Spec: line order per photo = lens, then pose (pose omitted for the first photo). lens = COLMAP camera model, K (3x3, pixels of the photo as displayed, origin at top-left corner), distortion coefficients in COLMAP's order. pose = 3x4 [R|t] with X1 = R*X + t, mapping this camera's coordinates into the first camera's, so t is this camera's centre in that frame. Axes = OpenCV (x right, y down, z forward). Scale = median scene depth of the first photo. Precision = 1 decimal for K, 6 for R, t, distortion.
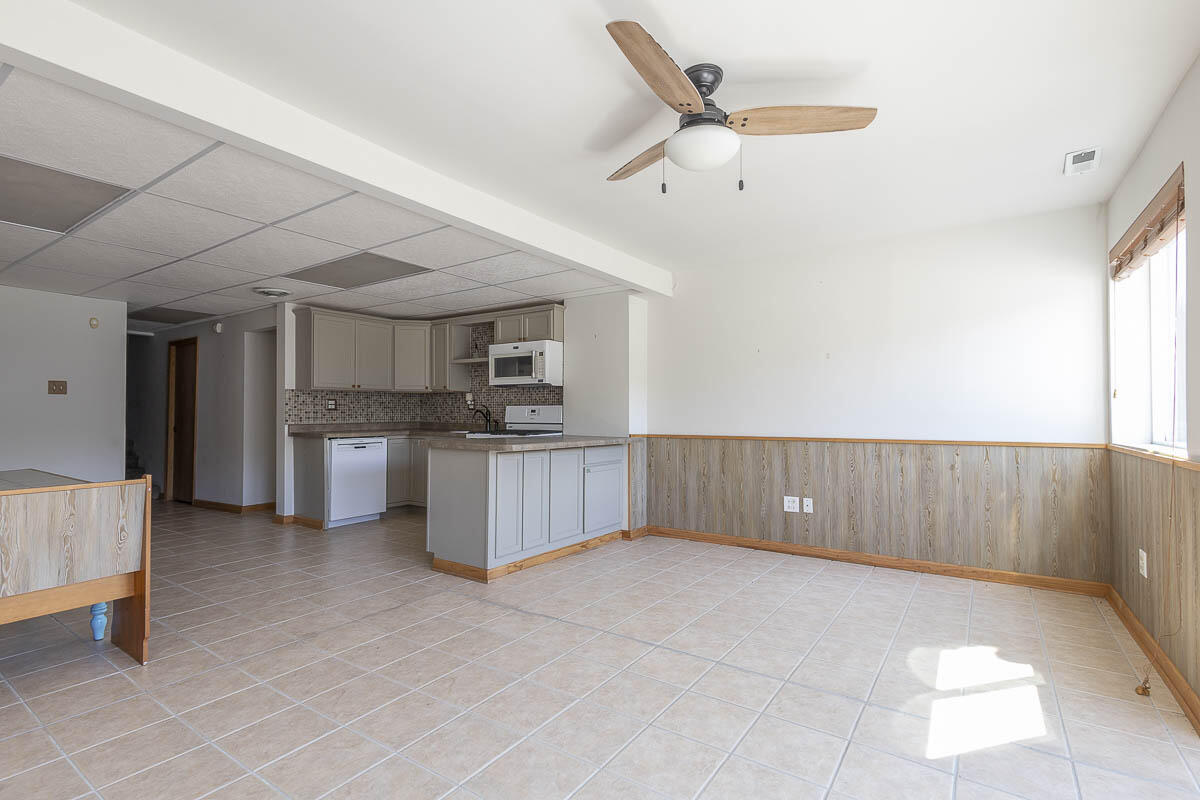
lens RADIAL K [[560.4, 0, 599.0], [0, 560.4, 403.1], [0, 0, 1]] dist [0.003909, 0.000093]
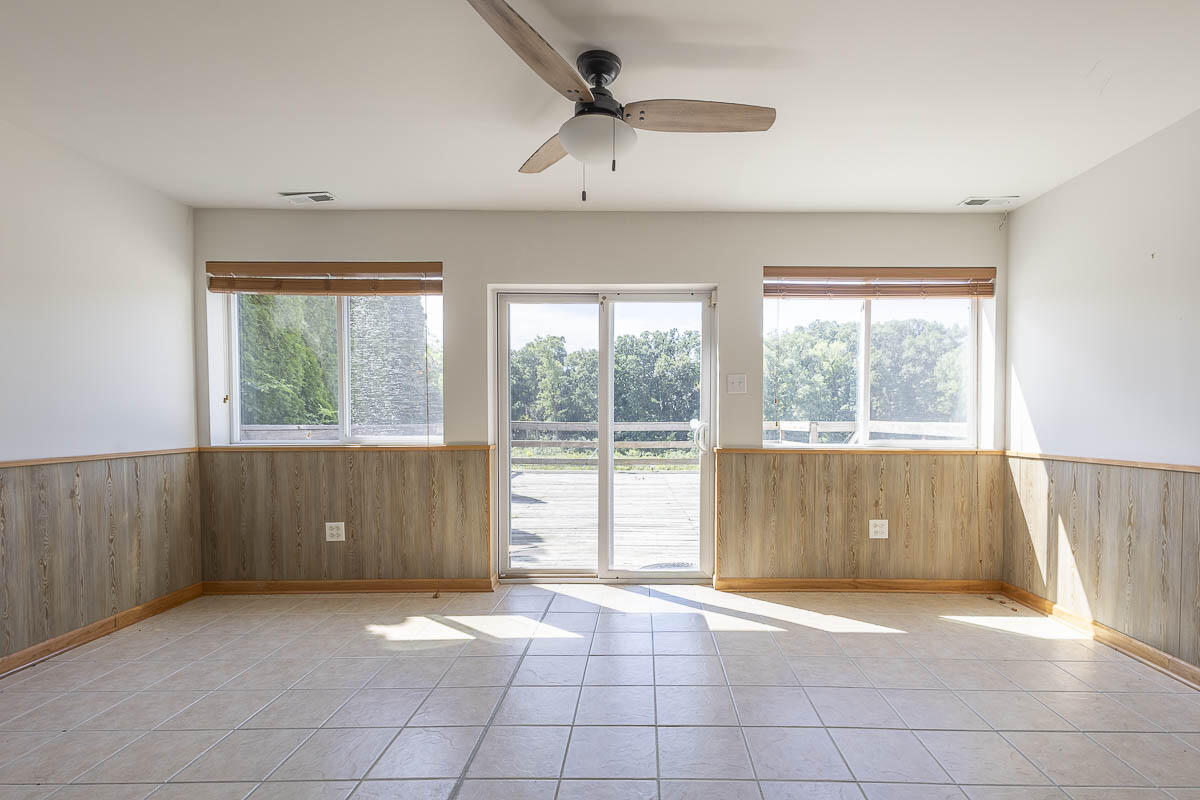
lens RADIAL K [[566.4, 0, 643.9], [0, 566.4, 430.8], [0, 0, 1]] dist [0.002379, 0.000093]
pose [[-0.568135, -0.021204, 0.822662, -0.317355], [-0.014346, 0.999771, 0.015862, 0.011394], [-0.822811, -0.002790, -0.568309, 0.706073]]
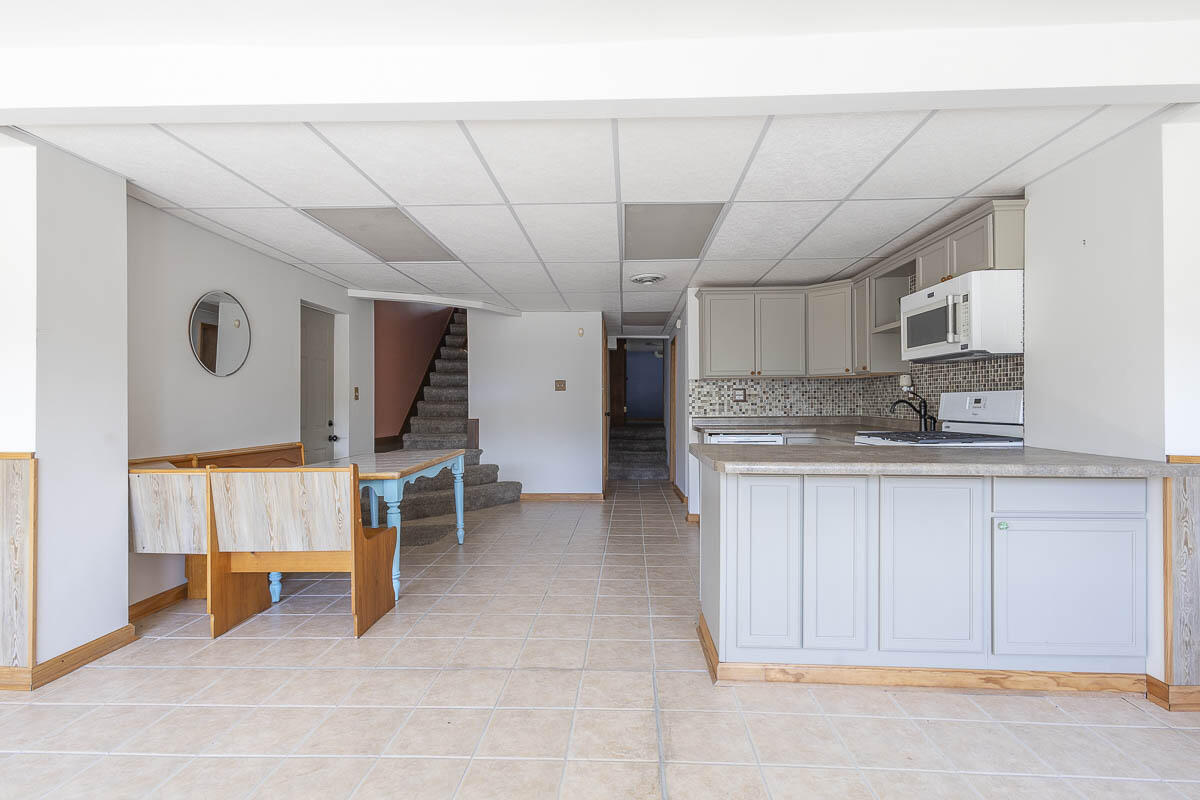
lens RADIAL K [[563.5, 0, 601.5], [0, 563.5, 401.4], [0, 0, 1]] dist [0.005740, 0.000299]
pose [[0.534005, -0.006902, -0.845453, 0.206978], [0.019071, 0.999811, 0.003884, 0.006255], [0.845266, -0.018197, 0.534036, 0.458595]]
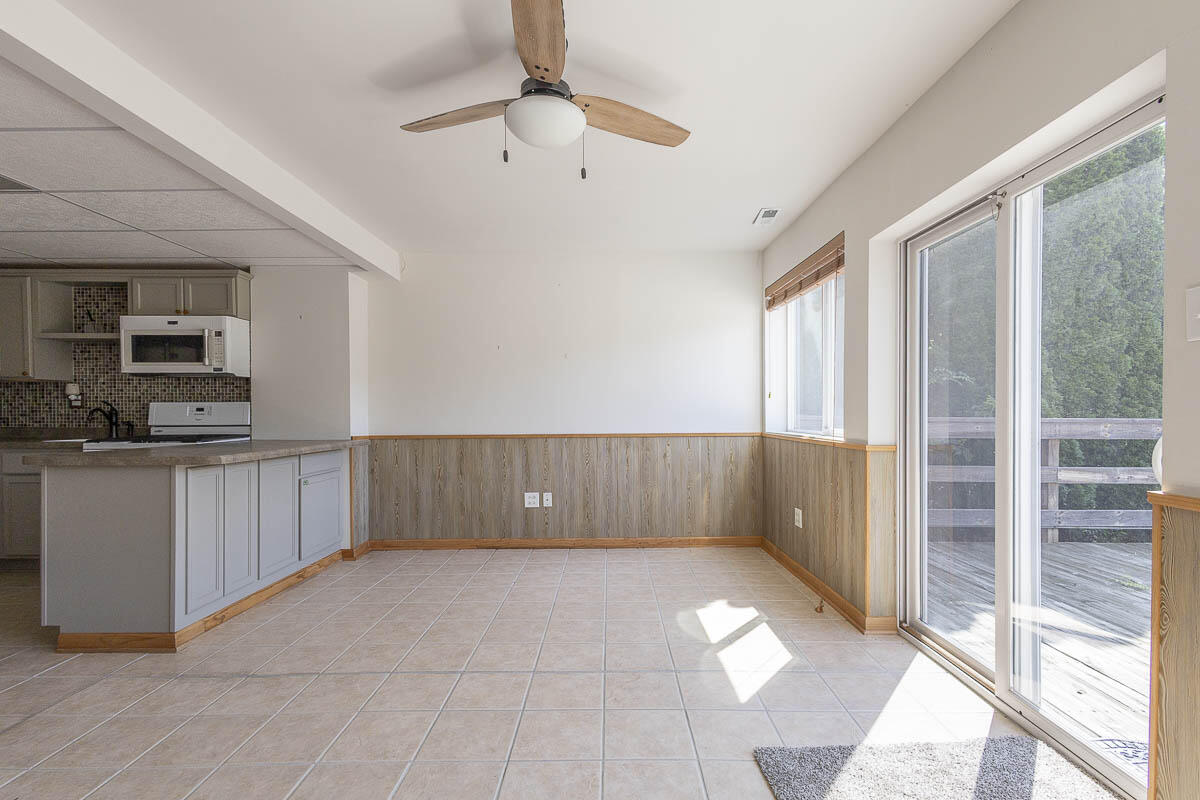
lens RADIAL K [[563.3, 0, 611.1], [0, 563.3, 413.6], [0, 0, 1]] dist [0.002819, -0.000218]
pose [[0.818859, -0.007391, 0.573947, -0.124829], [-0.005535, 0.999769, 0.020772, 0.001316], [-0.573968, -0.020186, 0.818629, 0.081925]]
